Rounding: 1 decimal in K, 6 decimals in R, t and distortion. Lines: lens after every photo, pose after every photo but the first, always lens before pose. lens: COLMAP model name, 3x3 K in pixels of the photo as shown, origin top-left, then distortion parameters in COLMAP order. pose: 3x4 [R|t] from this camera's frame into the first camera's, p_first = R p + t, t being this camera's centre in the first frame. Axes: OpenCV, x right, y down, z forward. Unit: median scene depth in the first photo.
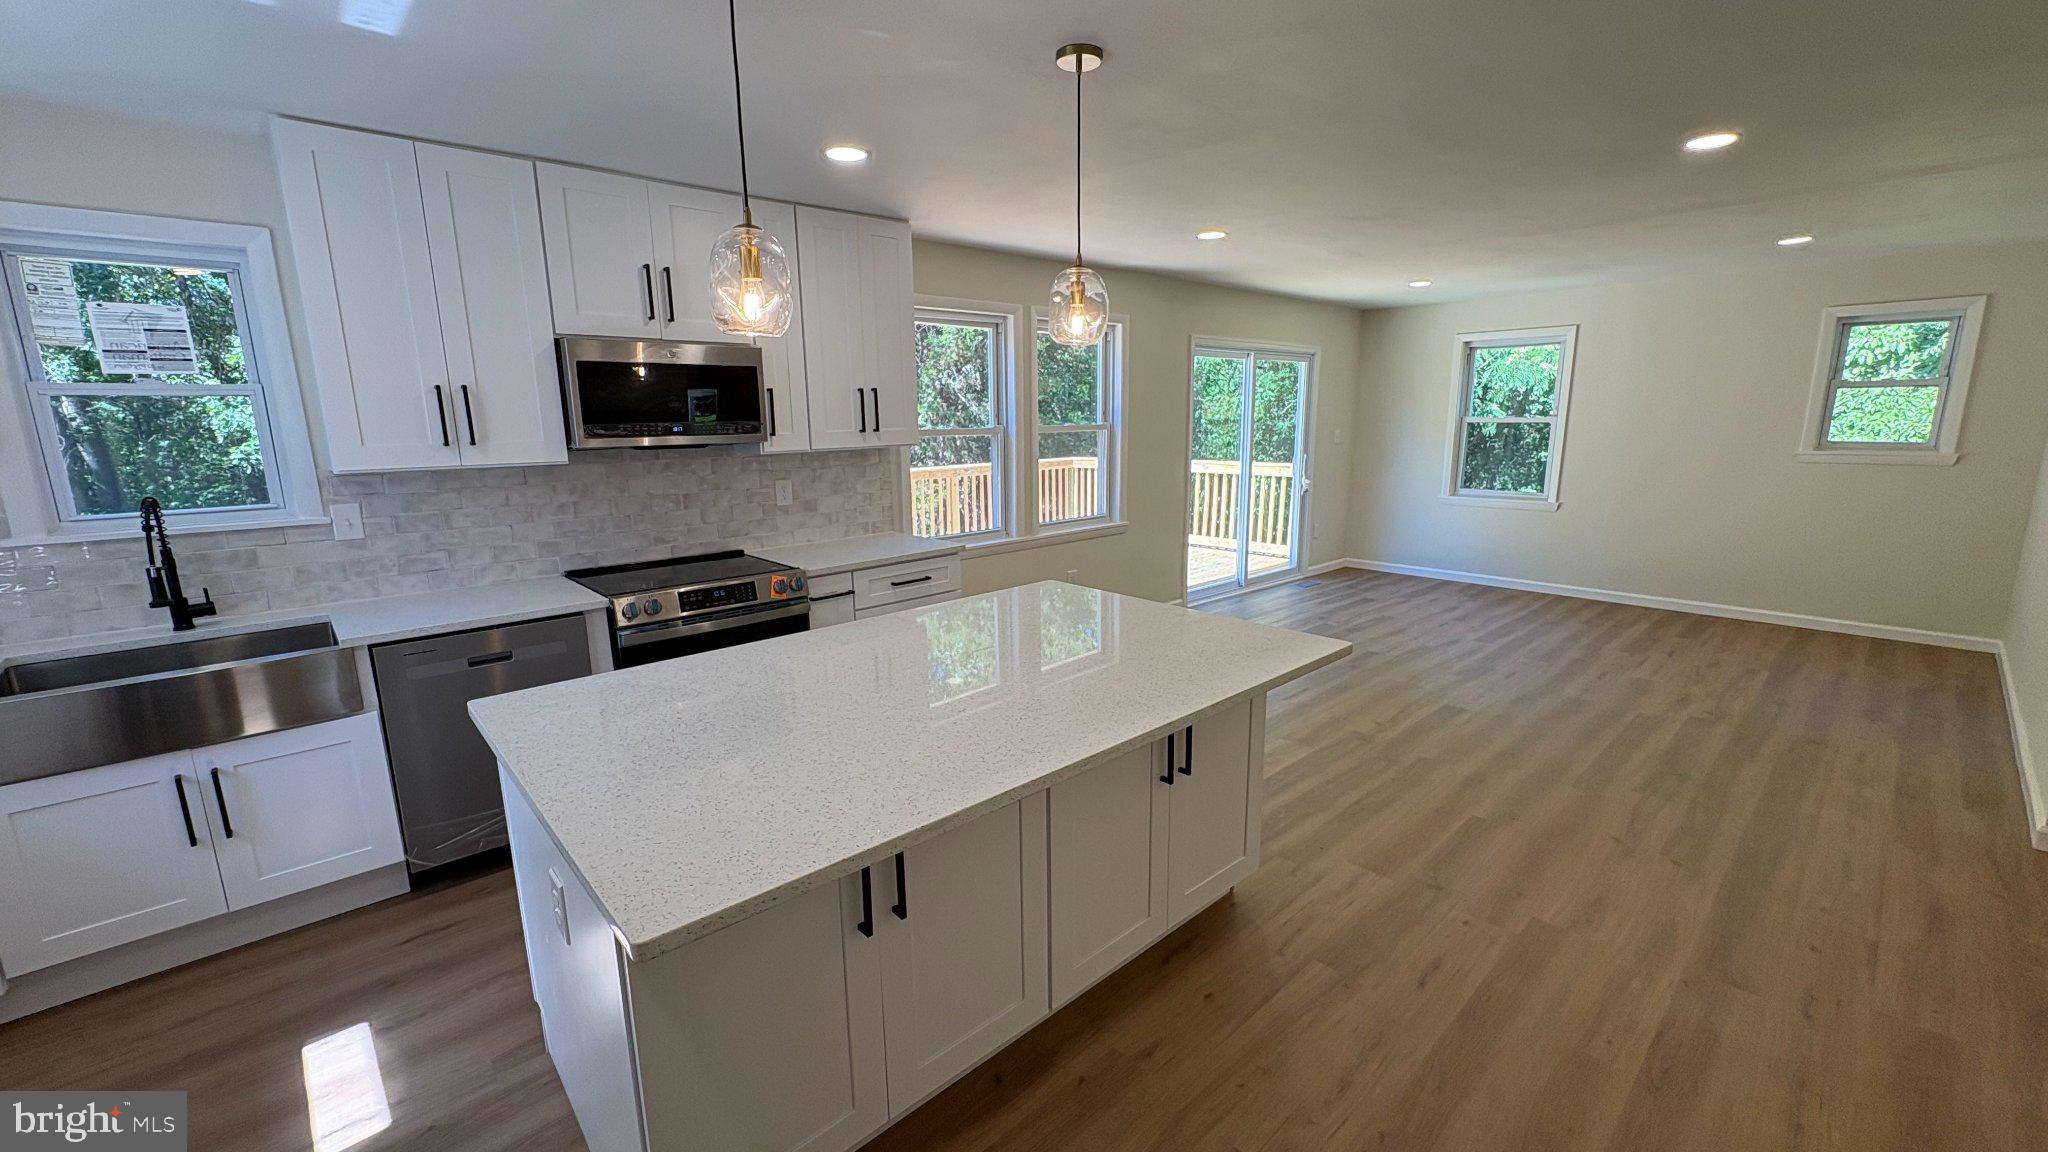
lens RADIAL K [[813.2, 0, 1024.0], [0, 813.2, 576.0], [0, 0, 1]] dist [0.000917, -0.000472]
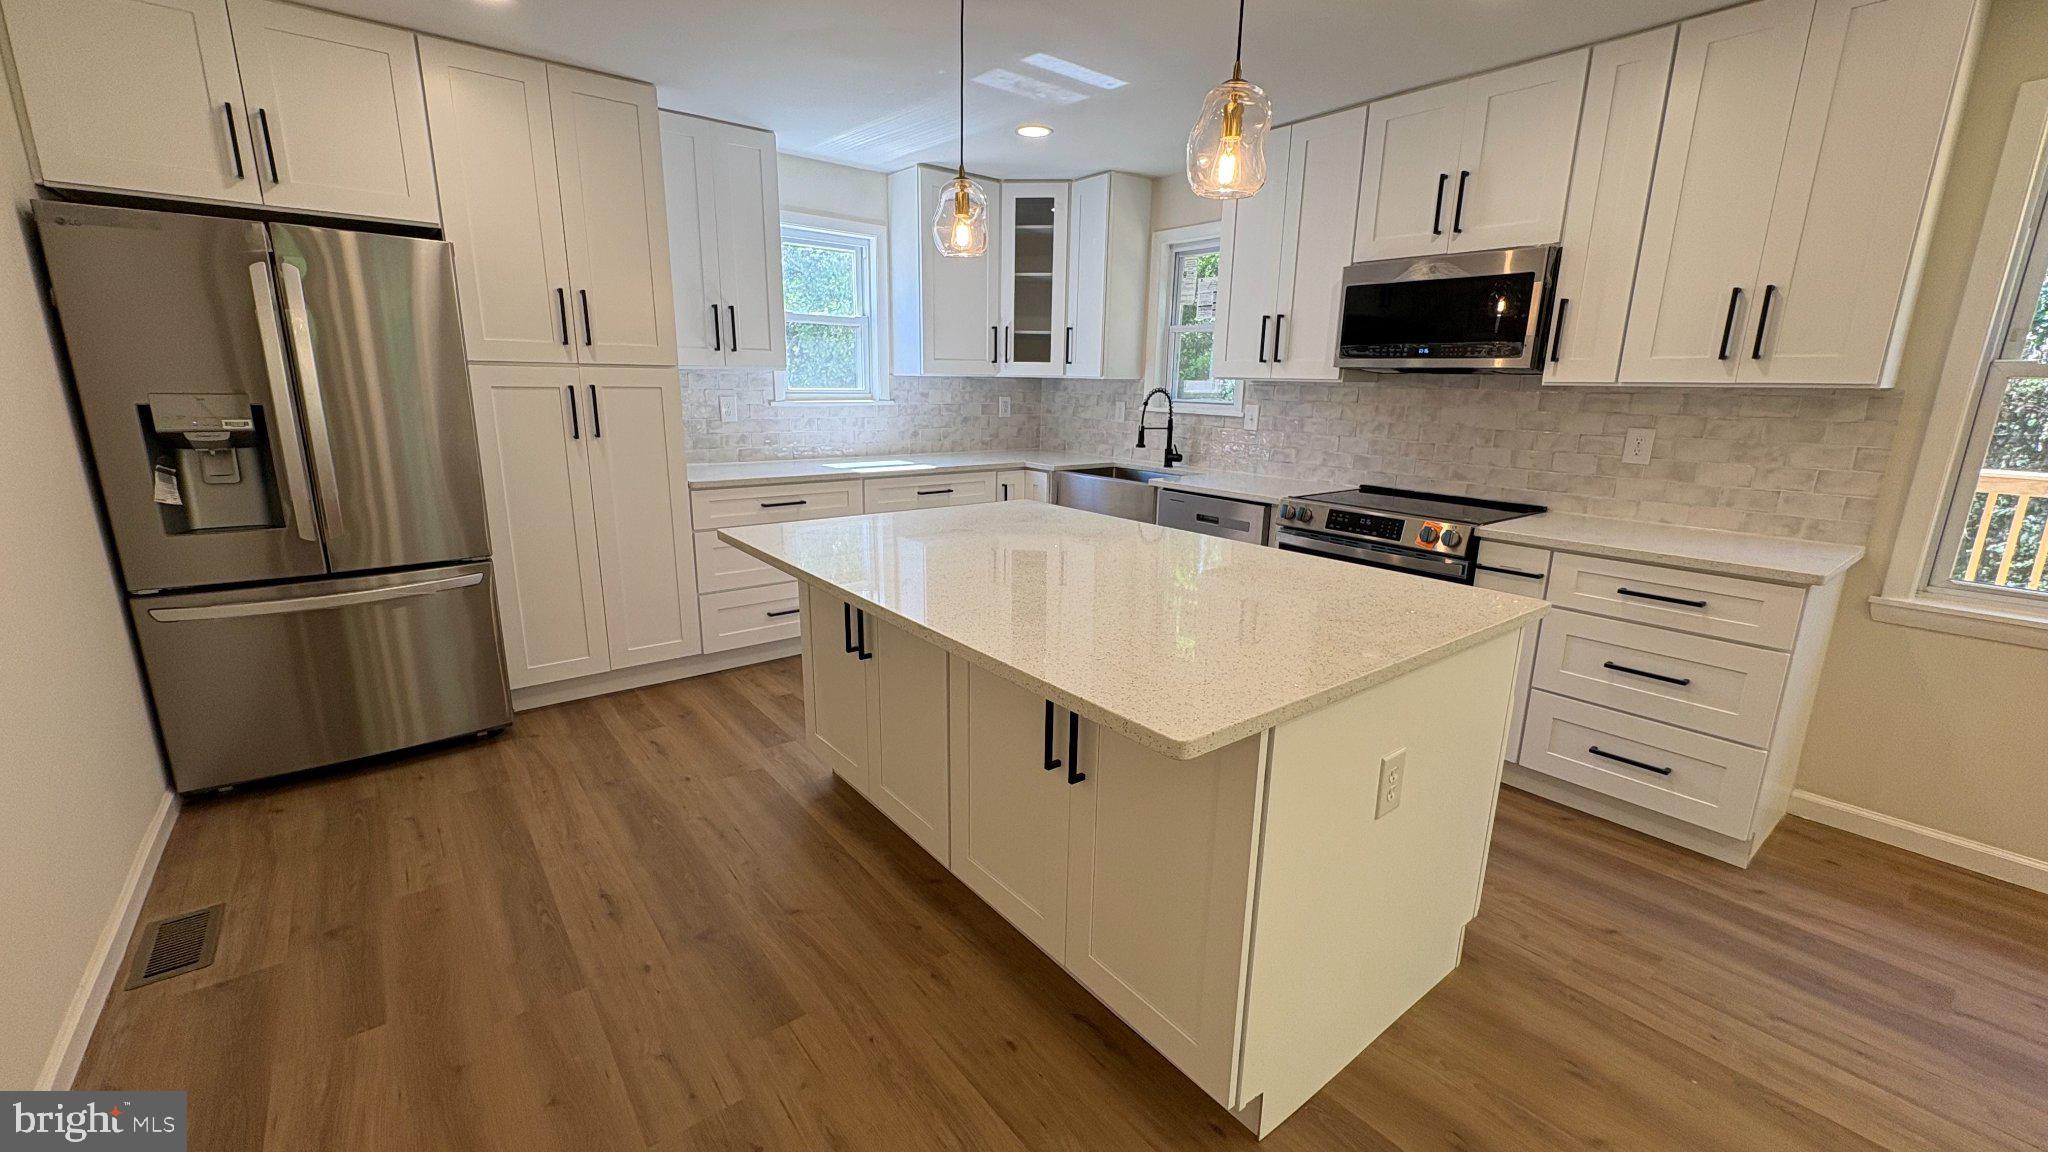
lens RADIAL K [[813.2, 0, 1024.0], [0, 813.2, 576.0], [0, 0, 1]] dist [0.000917, -0.000472]
pose [[-0.073457, 0.247882, -0.966001, 0.508651], [-0.215252, 0.941847, 0.258052, -0.067236], [0.973792, 0.226889, -0.015828, 0.537969]]
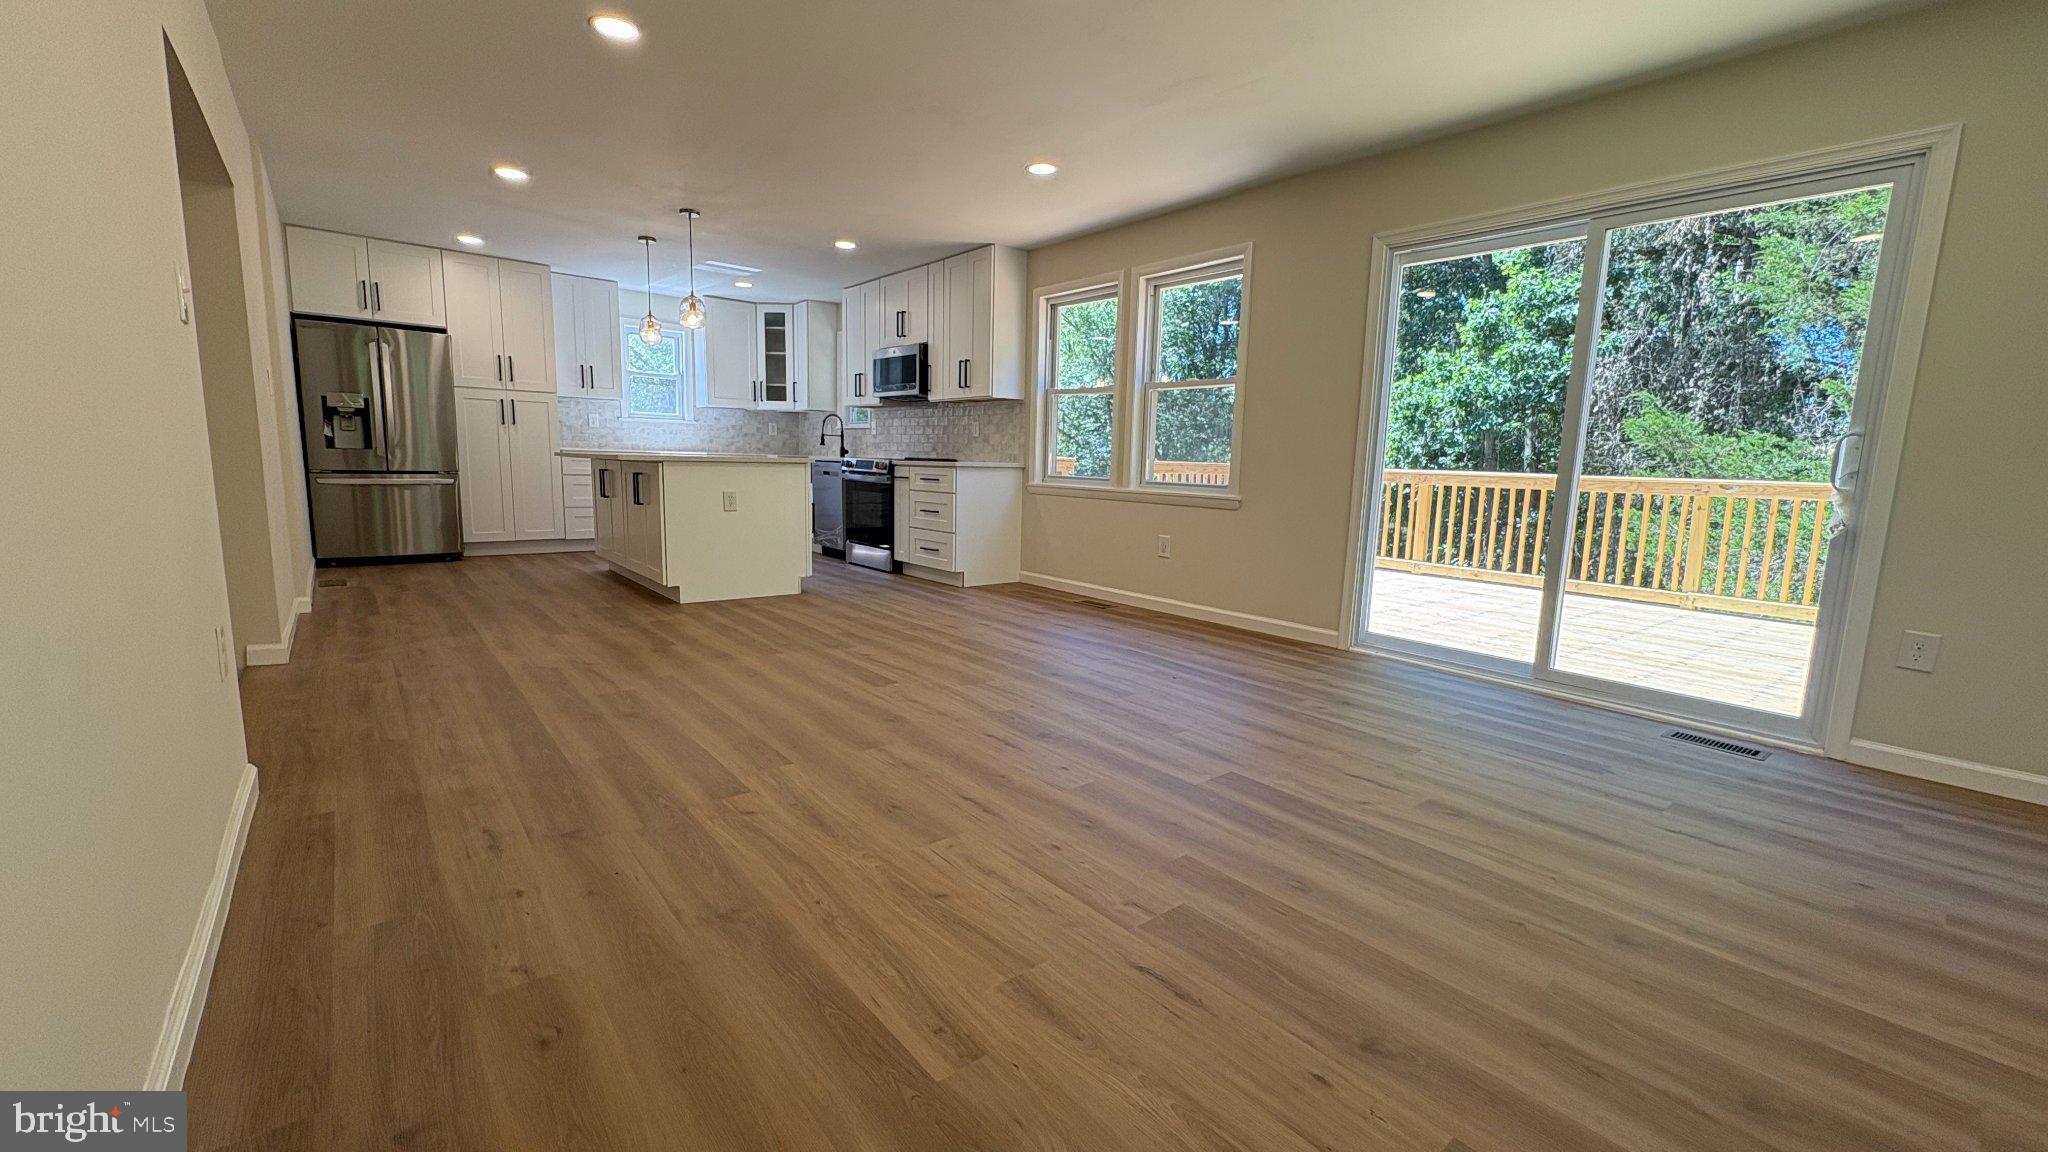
lens RADIAL K [[813.2, 0, 1024.0], [0, 813.2, 576.0], [0, 0, 1]] dist [0.000917, -0.000472]
pose [[-0.049544, 0.156012, -0.986512, 1.468166], [-0.226224, 0.960302, 0.163228, -0.115097], [0.972814, 0.231260, -0.012283, 1.265755]]
